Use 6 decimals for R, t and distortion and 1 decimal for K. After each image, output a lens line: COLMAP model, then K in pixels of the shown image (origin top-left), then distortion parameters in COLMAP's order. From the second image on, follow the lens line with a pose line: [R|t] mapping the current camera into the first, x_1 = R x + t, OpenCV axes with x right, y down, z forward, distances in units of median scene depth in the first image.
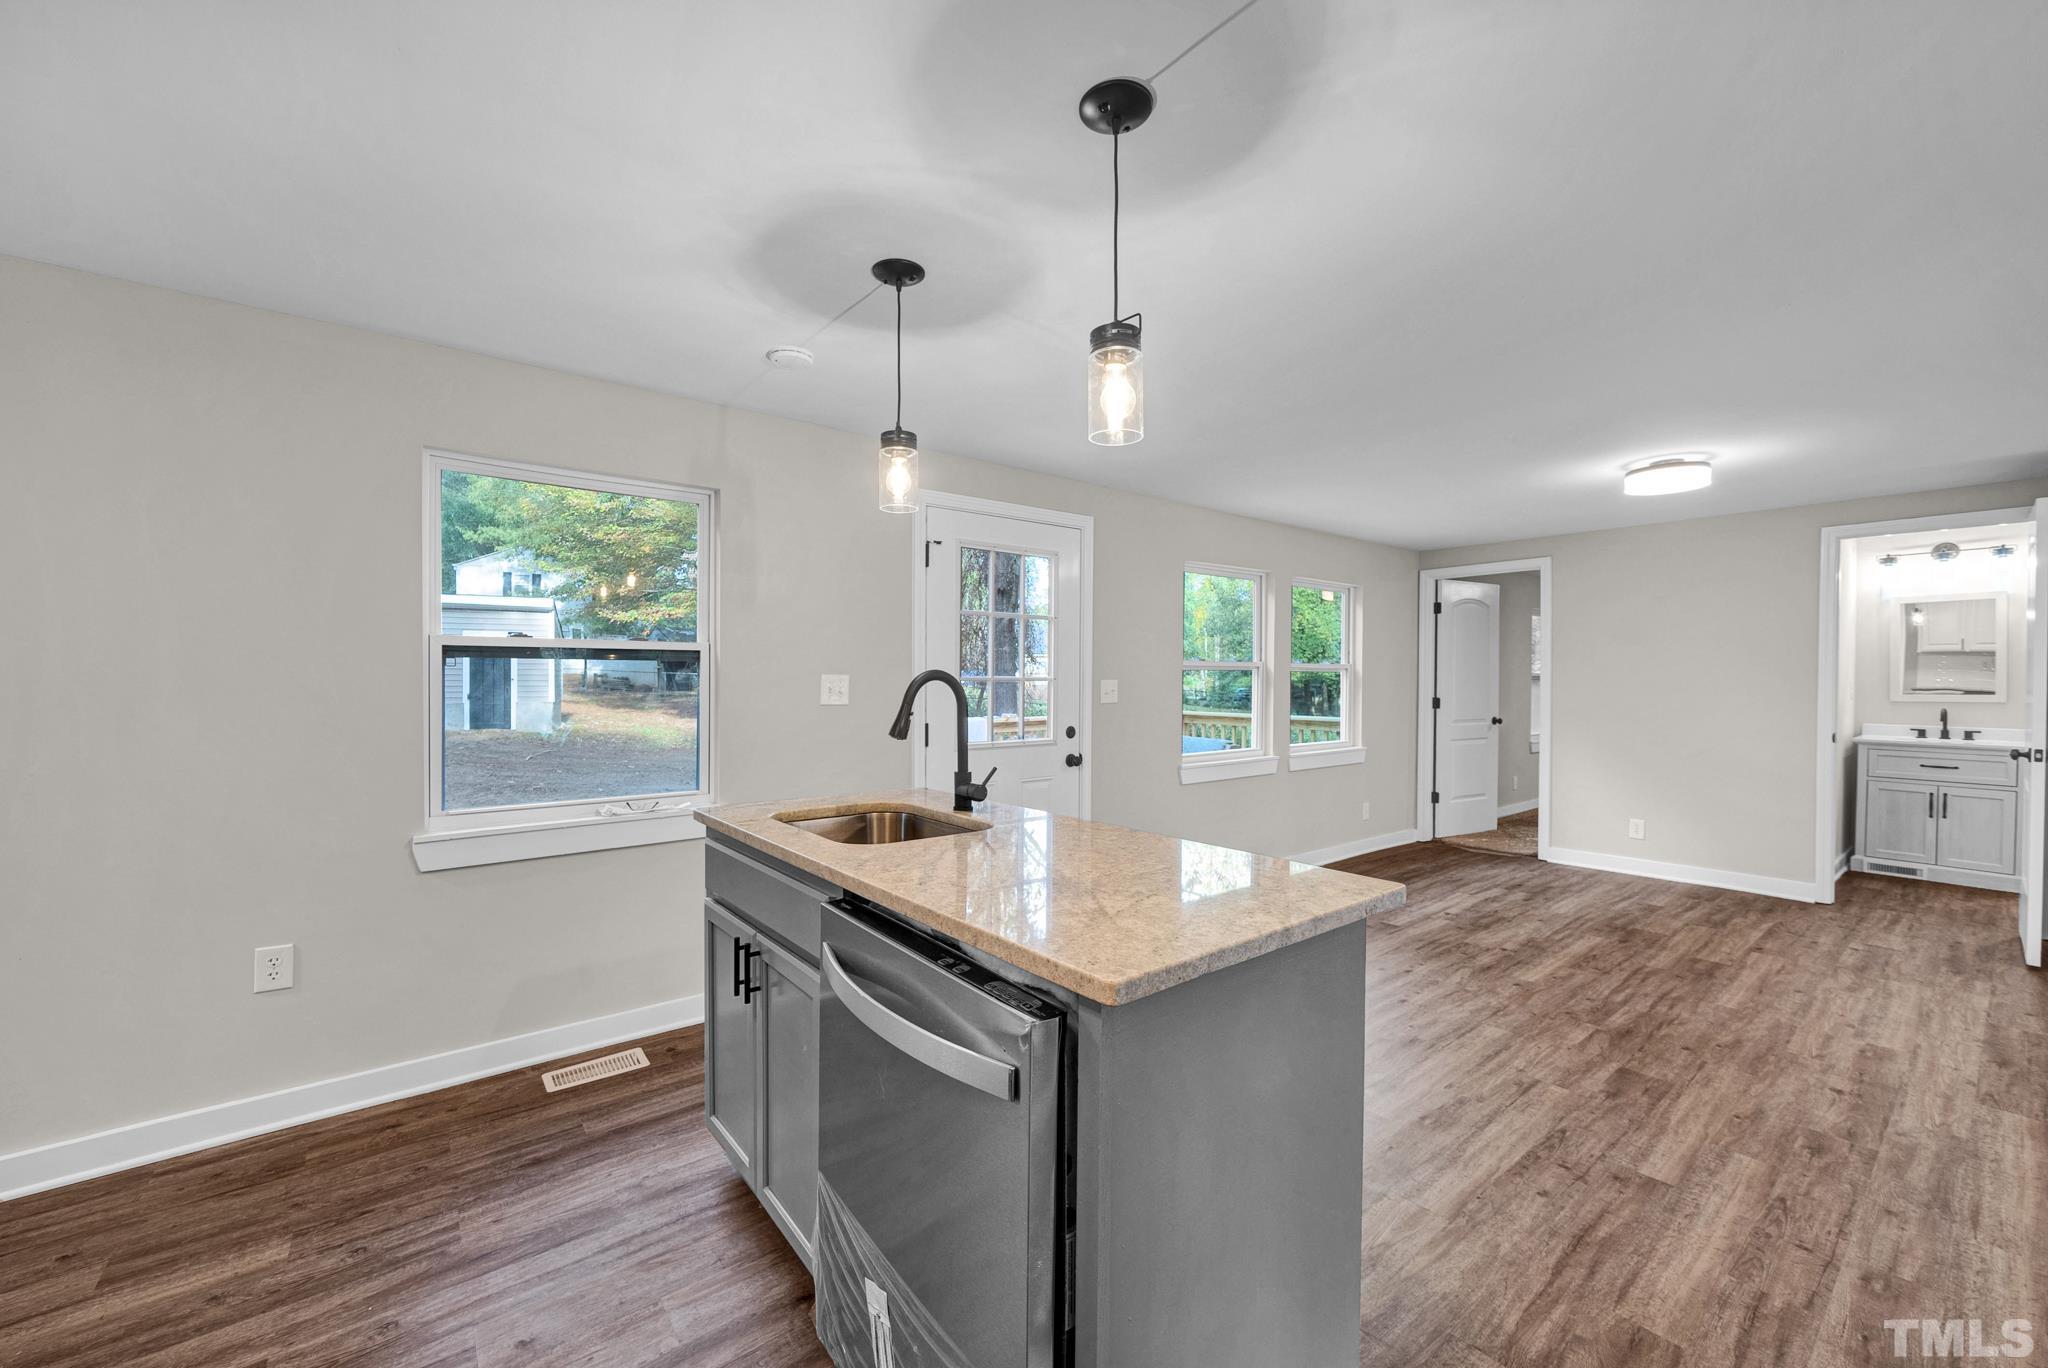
lens RADIAL K [[797.7, 0, 1019.6], [0, 797.7, 684.0], [0, 0, 1]] dist [-0.007084, 0.000907]
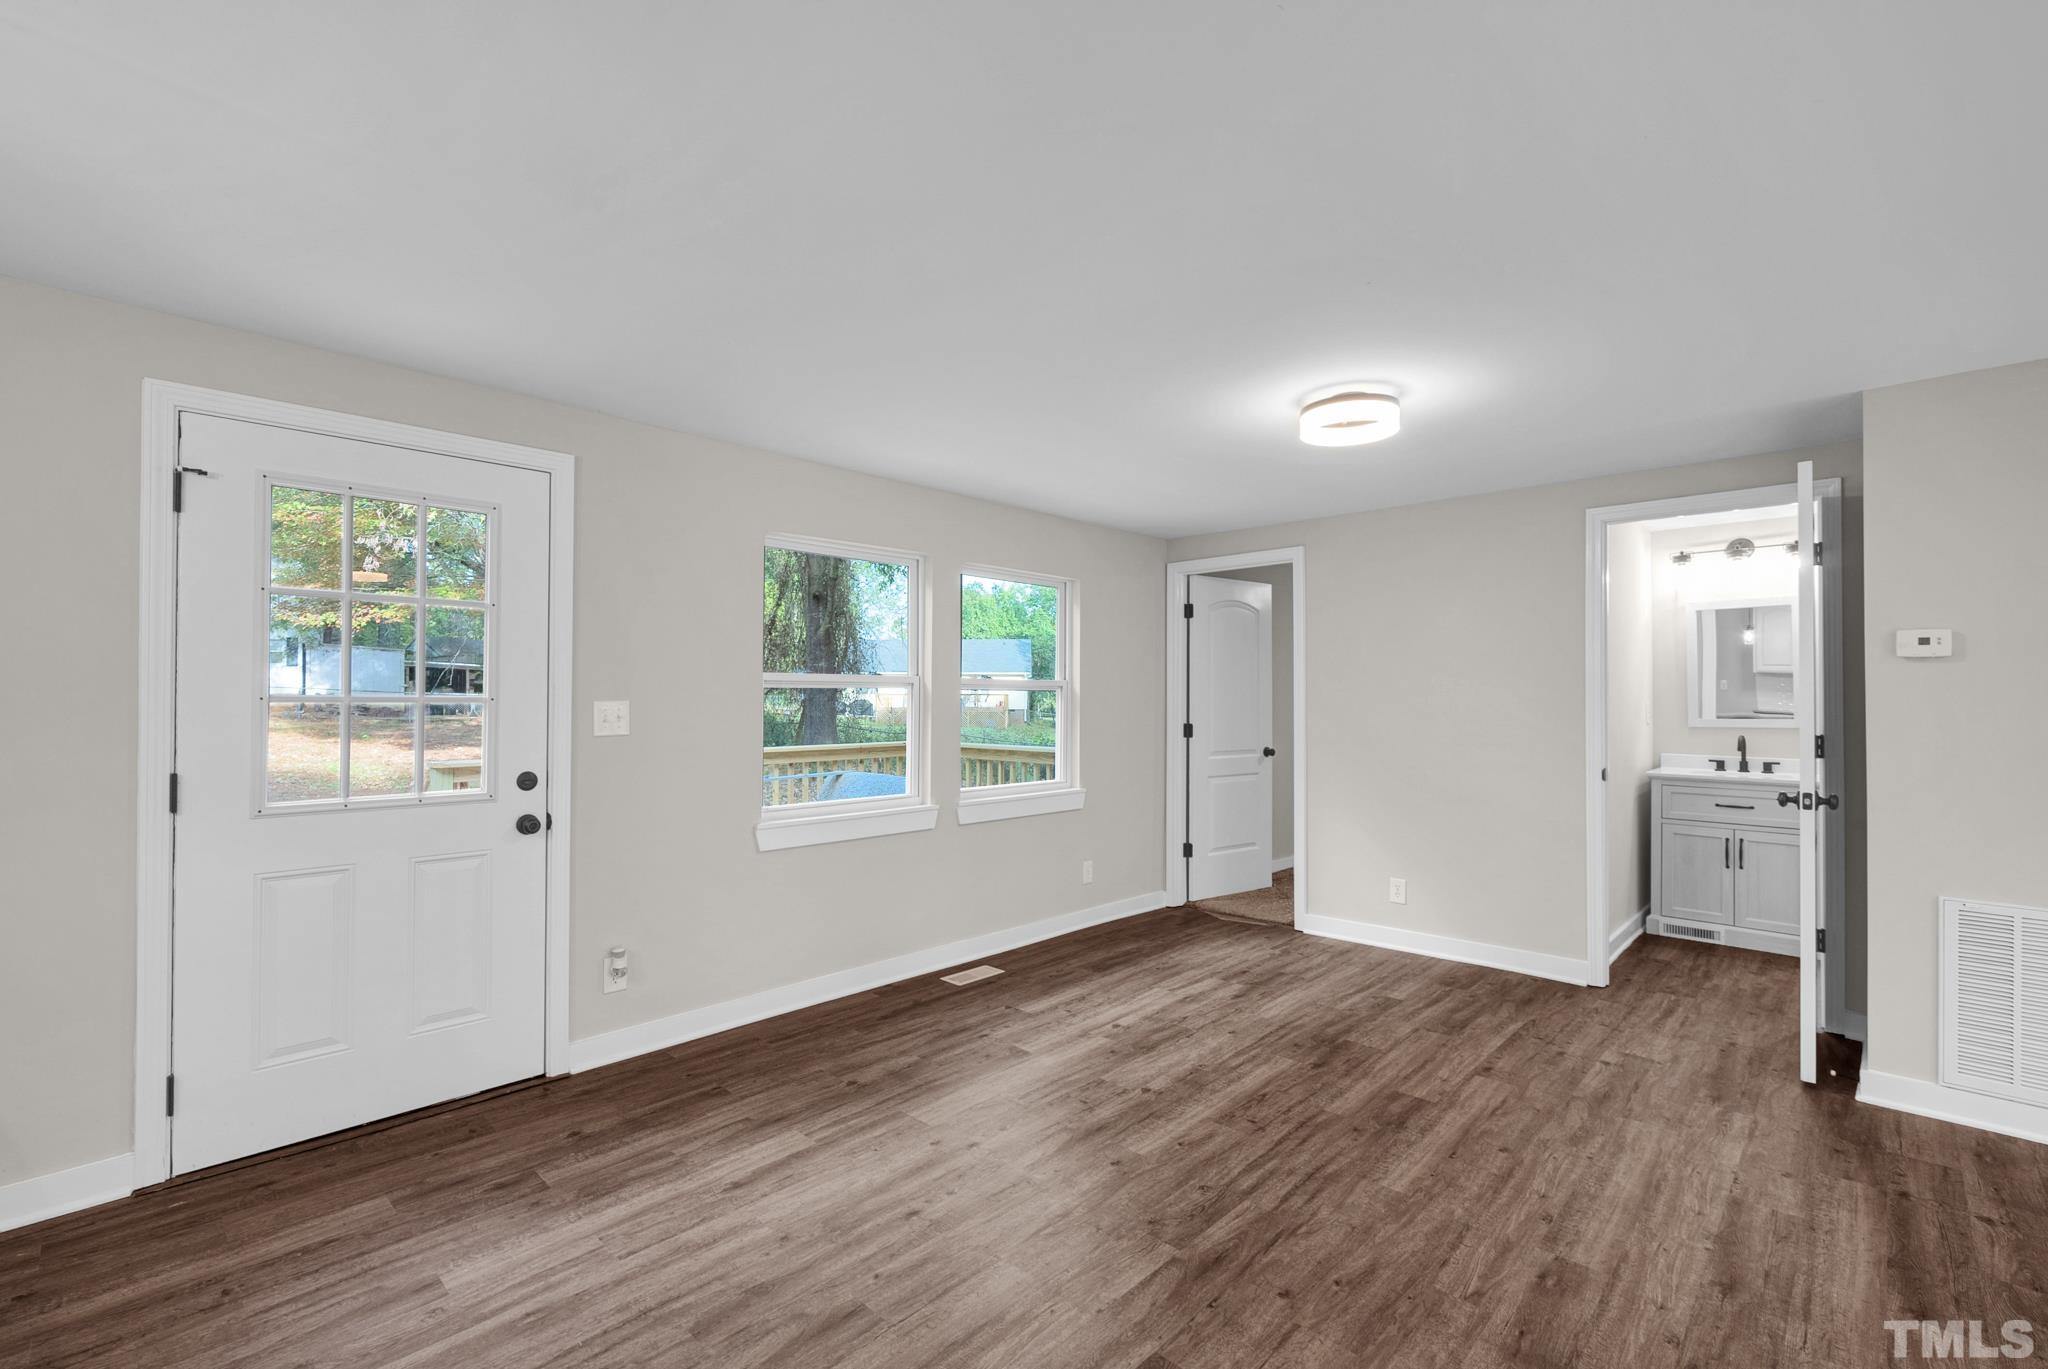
lens RADIAL K [[891.8, 0, 1020.5], [0, 891.8, 688.8], [0, 0, 1]] dist [0.000596, -0.001662]
pose [[0.990271, 0.002324, 0.139131, 0.369582], [0.000420, 0.999806, -0.019692, -0.000613], [-0.139150, 0.019558, 0.990078, 0.225740]]
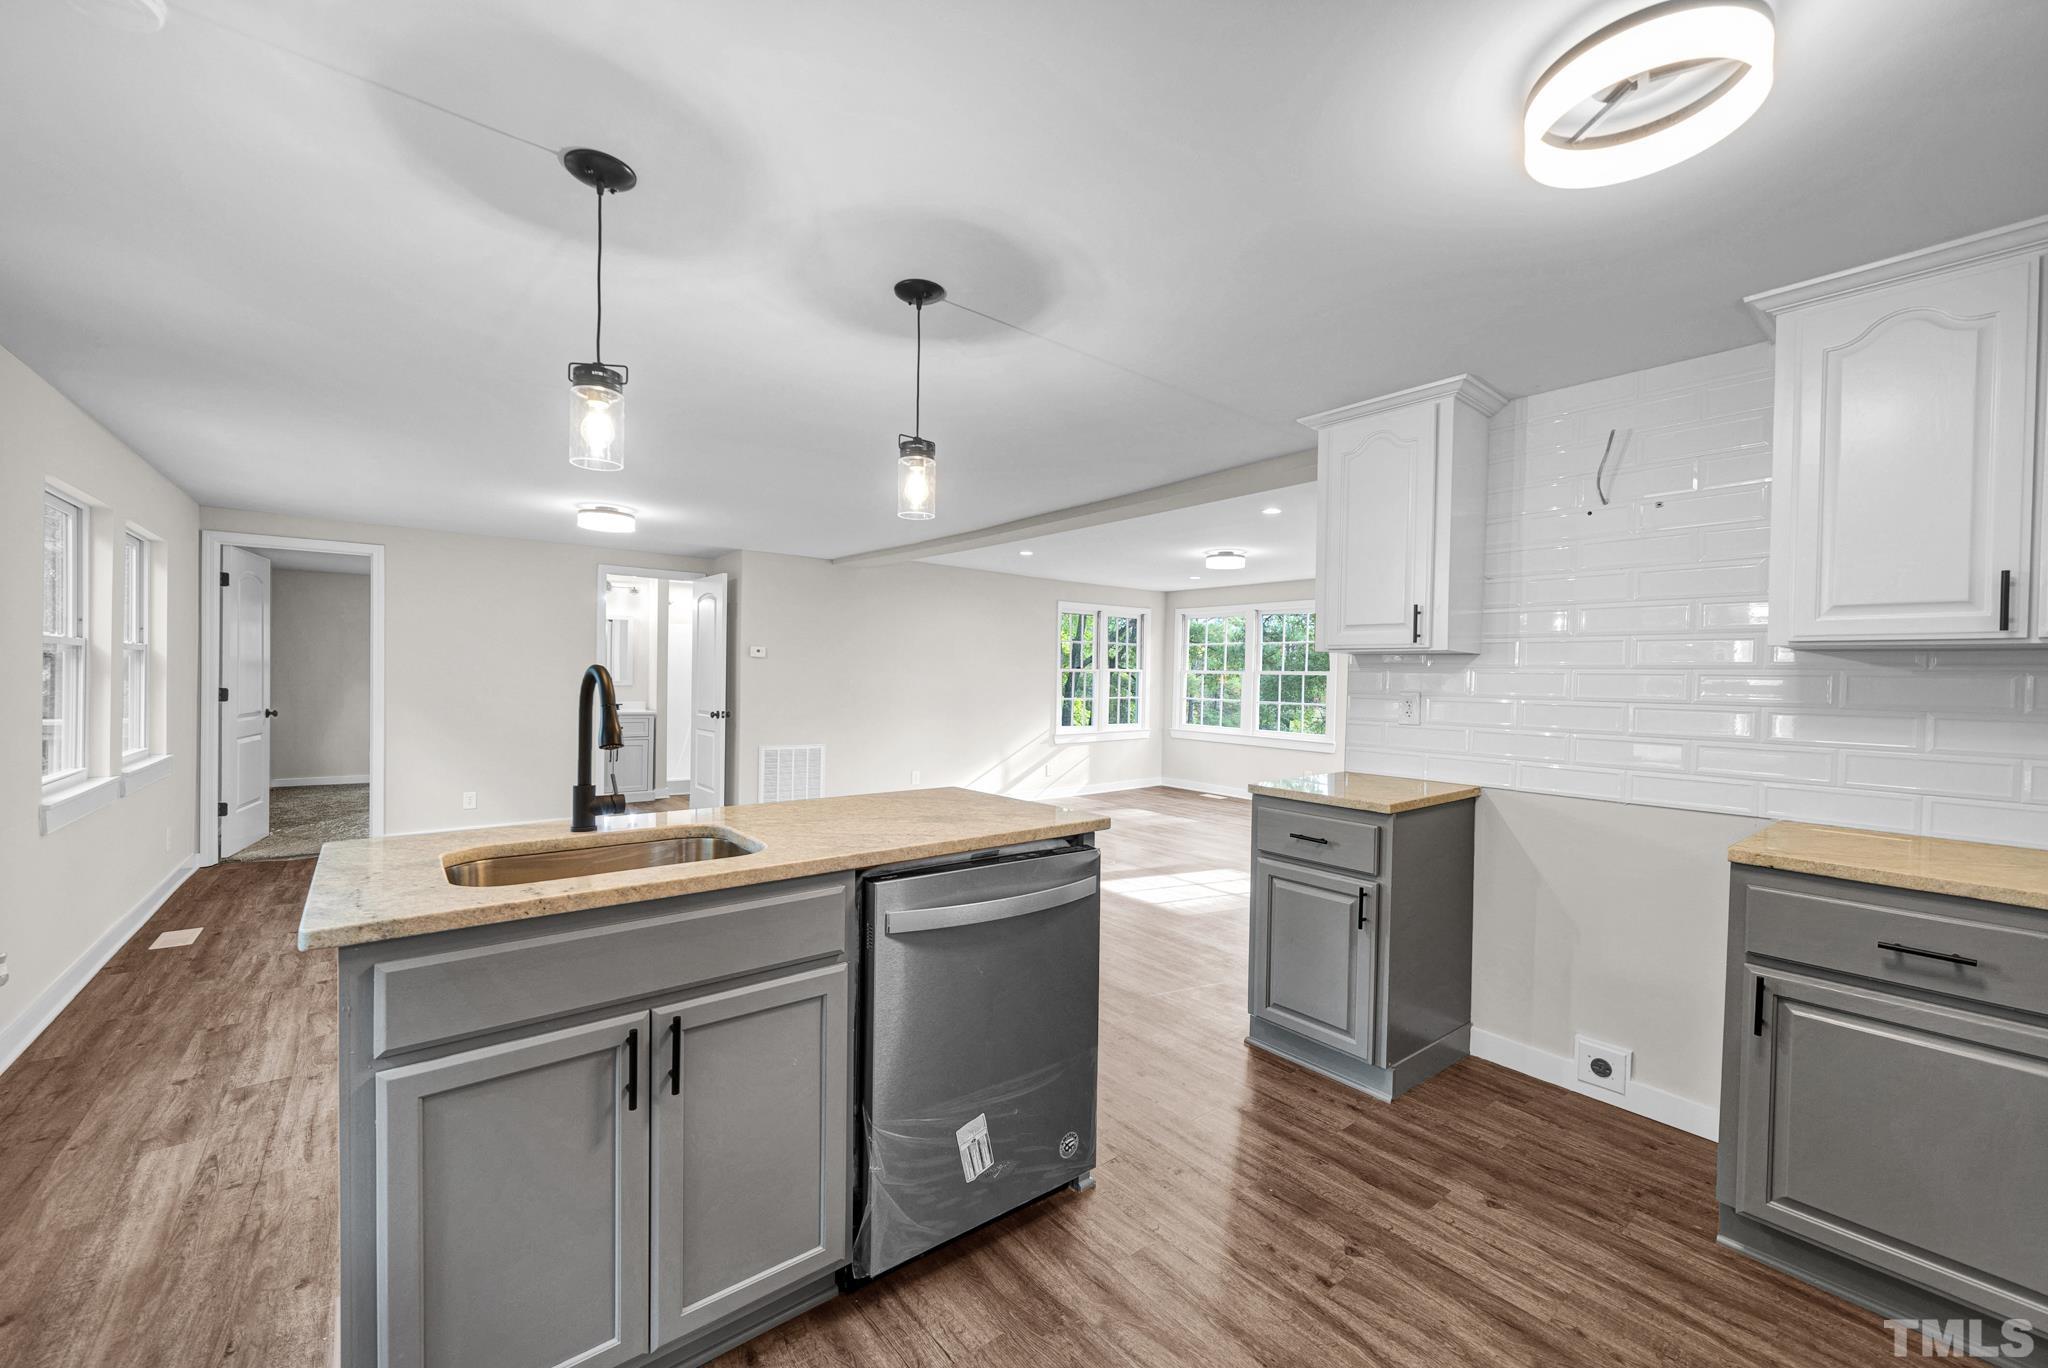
lens RADIAL K [[797.7, 0, 1014.3], [0, 797.7, 694.3], [0, 0, 1]] dist [-0.007084, 0.000907]
pose [[-0.000993, -0.022482, 0.999747, -0.466671], [-0.008367, 0.999712, 0.022473, -0.002696], [-0.999965, -0.008343, -0.001180, 0.291008]]
